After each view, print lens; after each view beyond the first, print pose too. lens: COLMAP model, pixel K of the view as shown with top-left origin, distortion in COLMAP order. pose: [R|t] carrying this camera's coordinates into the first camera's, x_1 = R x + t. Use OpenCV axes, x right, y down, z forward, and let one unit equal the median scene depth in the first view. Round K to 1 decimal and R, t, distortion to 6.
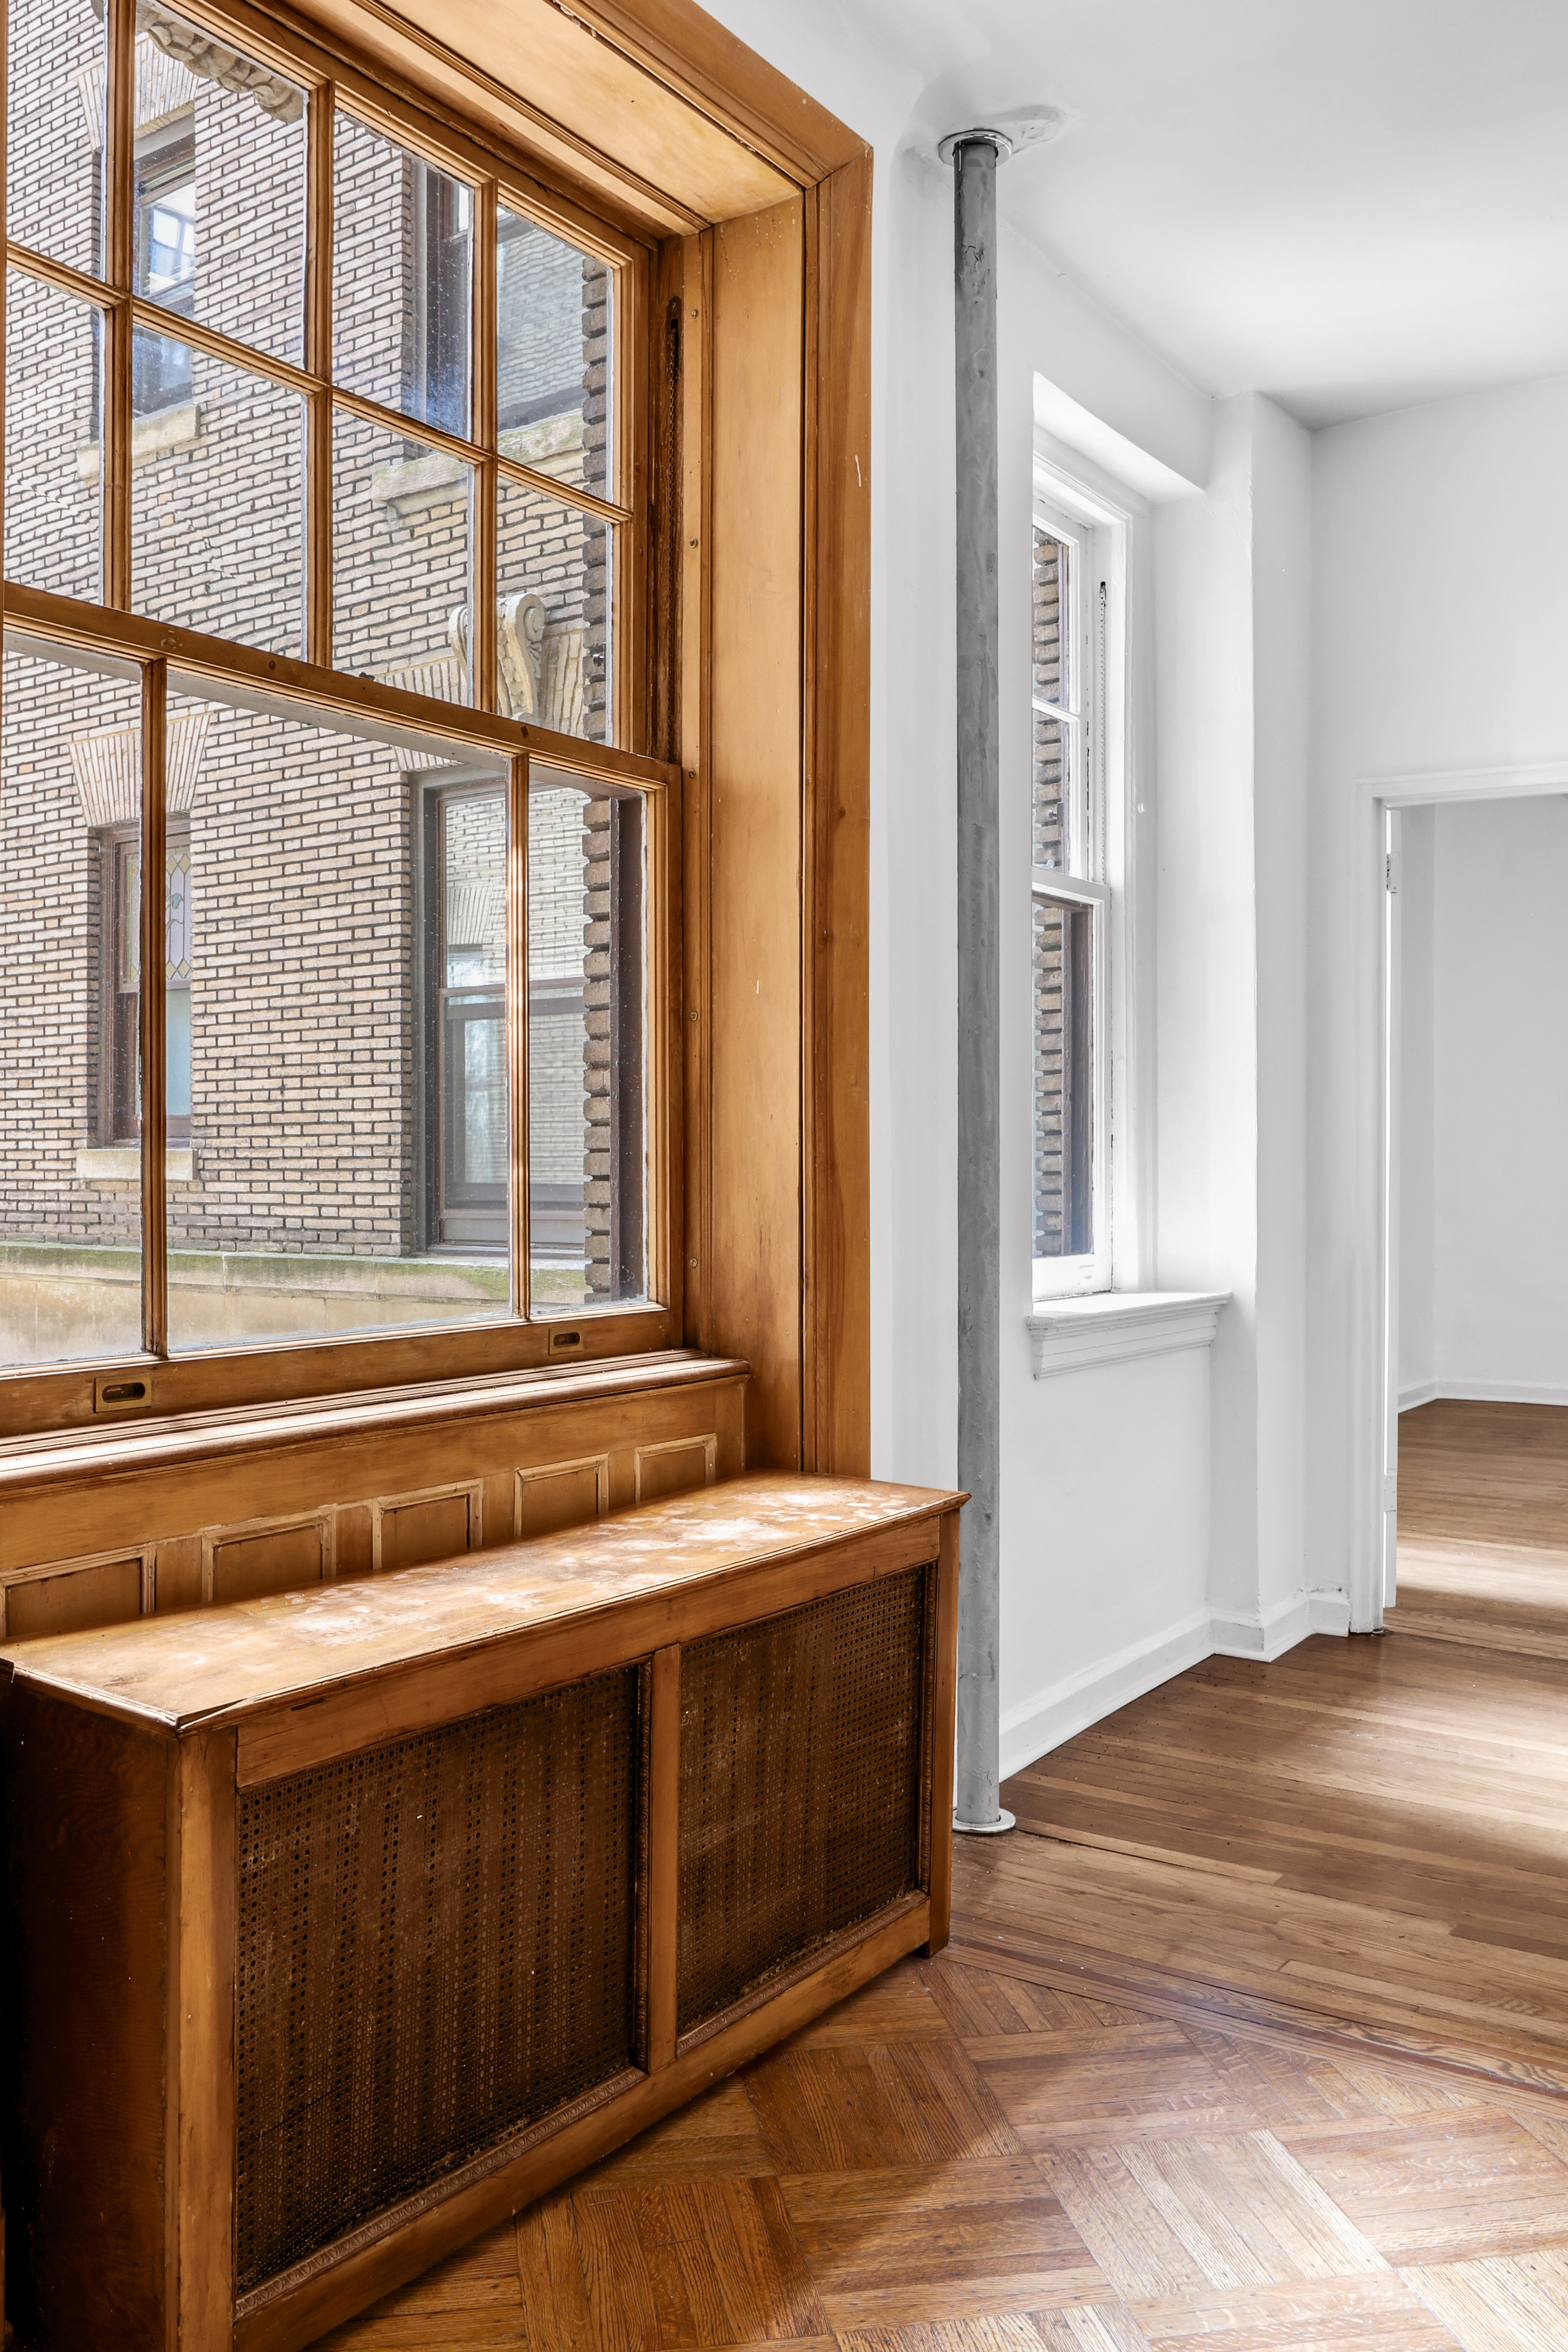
lens RADIAL K [[1848.7, 0, 780.8], [0, 1848.7, 1165.5], [0, 0, 1]] dist [-0.025979, -0.001033]
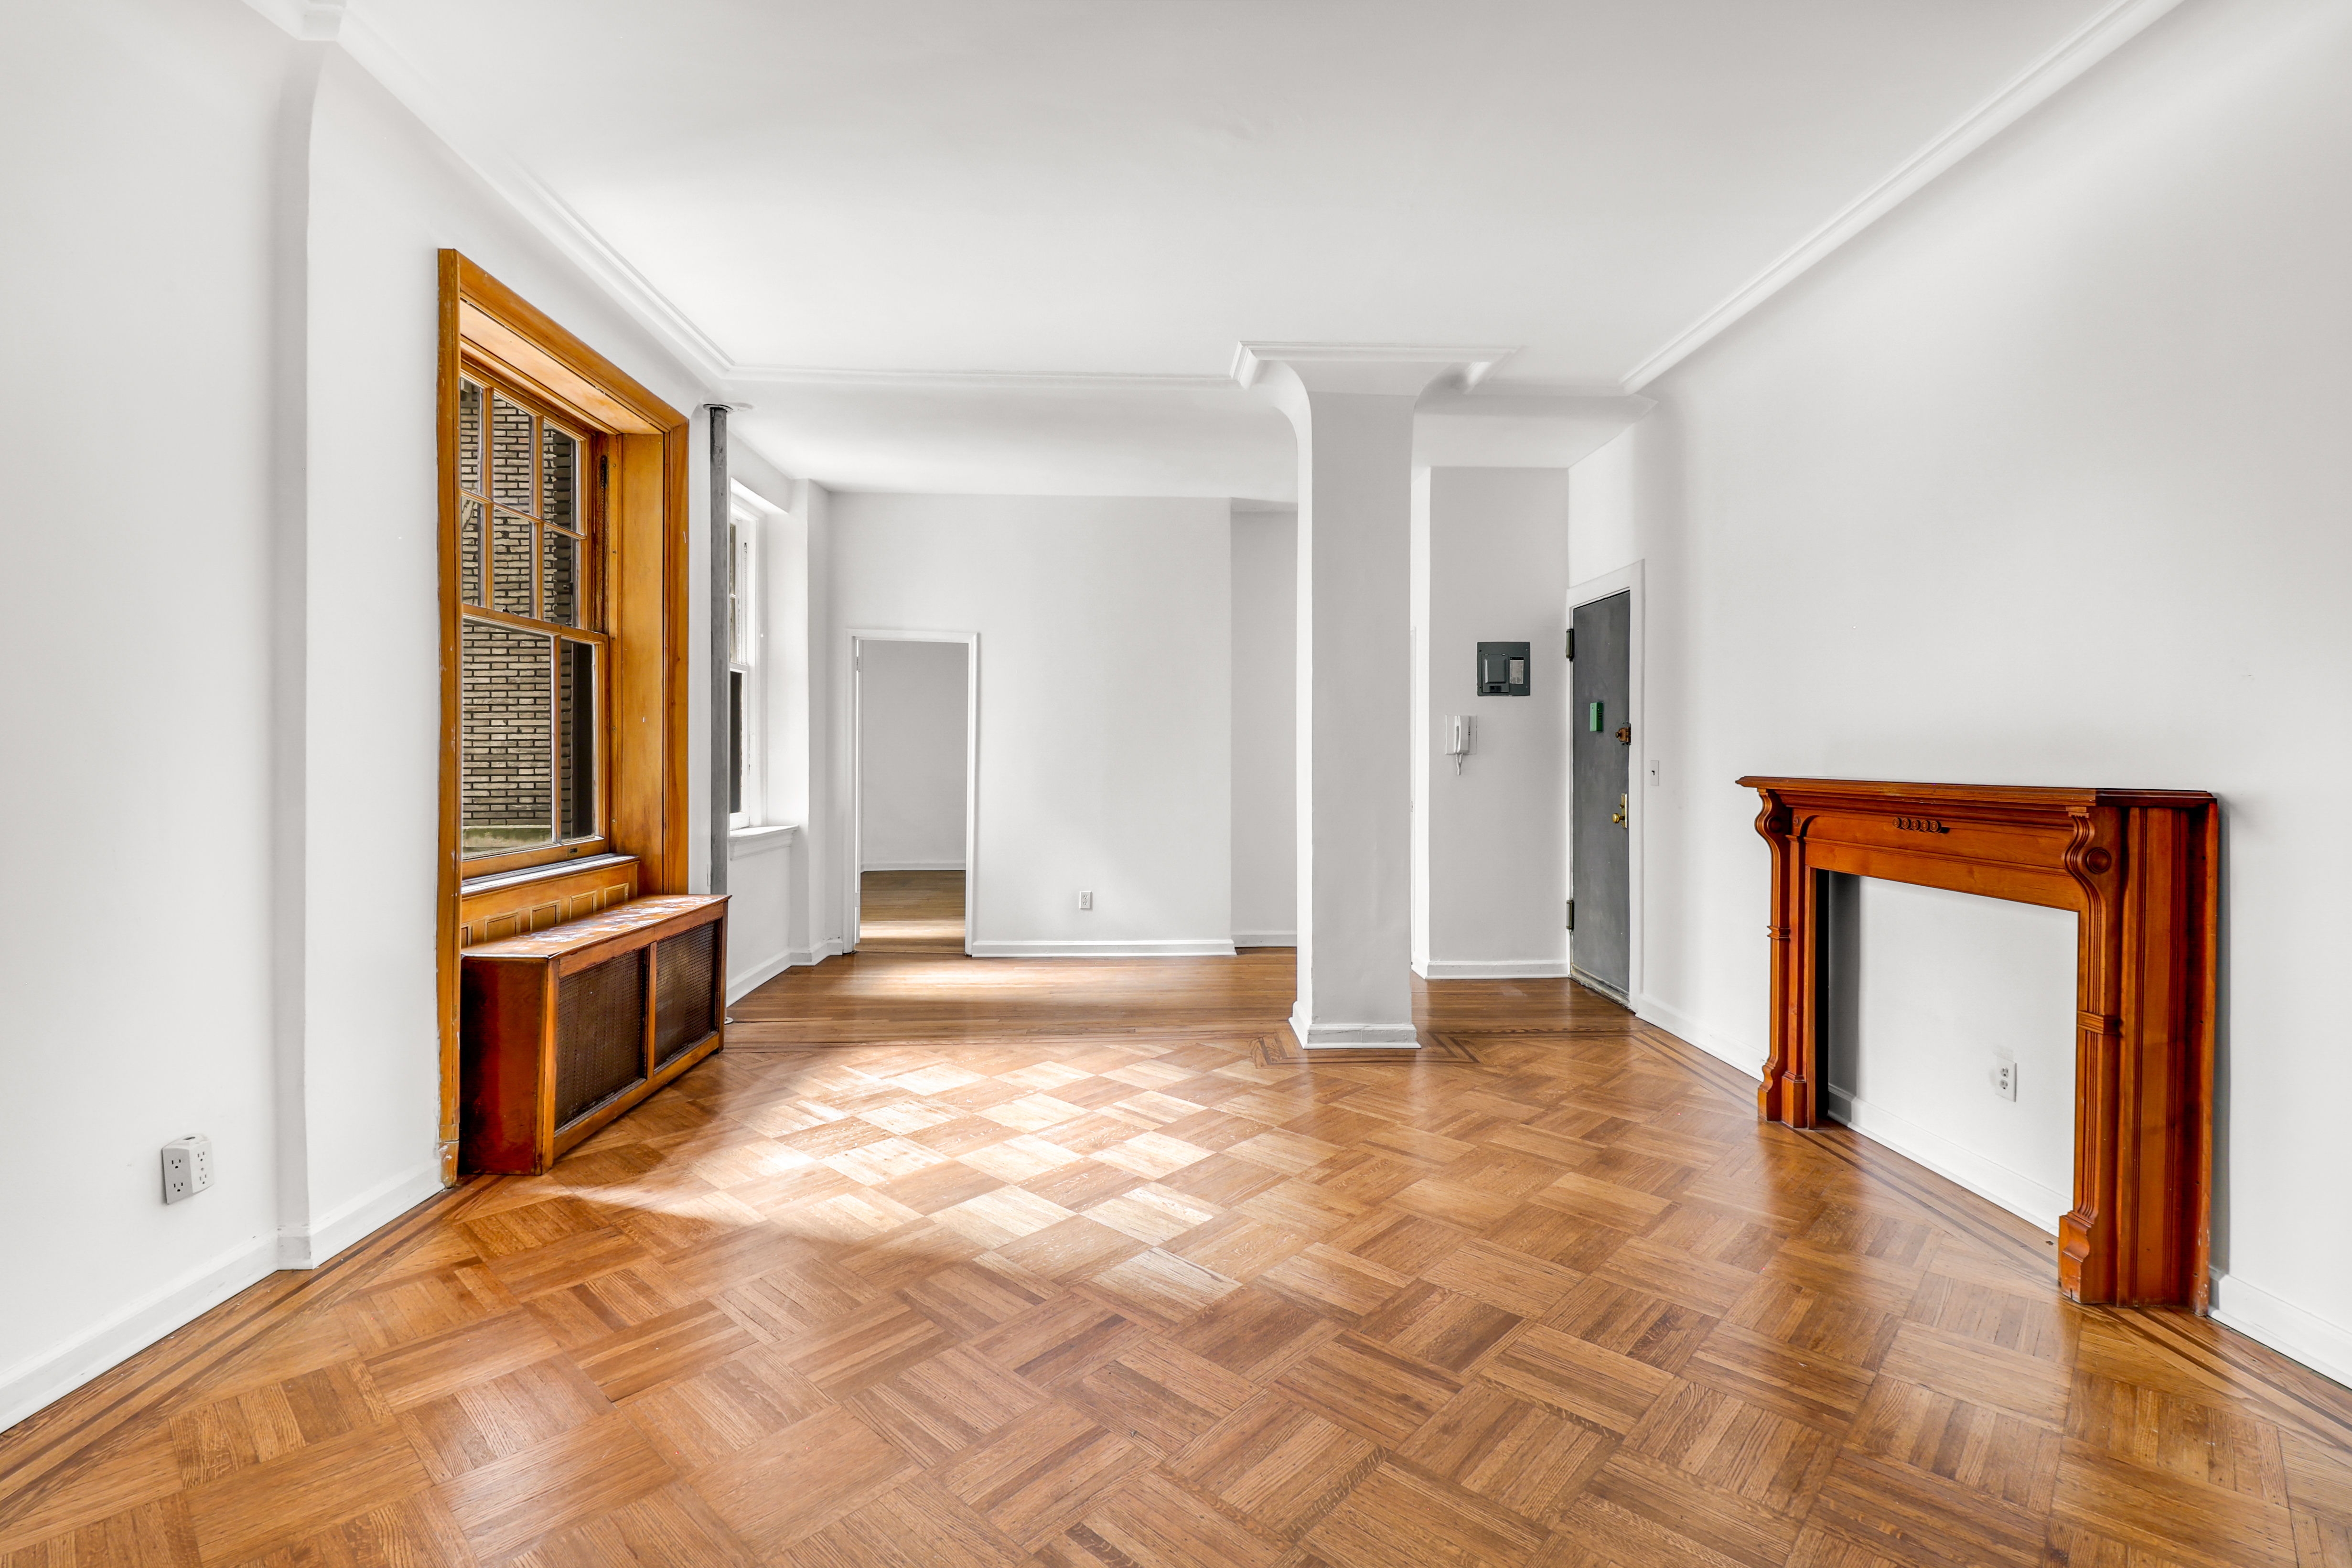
lens RADIAL K [[1122.8, 0, 1176.4], [0, 1122.8, 764.4], [0, 0, 1]] dist [0.000521, -0.000030]
pose [[0.806697, -0.004701, 0.590947, -0.360404], [-0.001617, 0.999947, 0.010163, -0.047888], [-0.590963, -0.009154, 0.806647, -0.815929]]
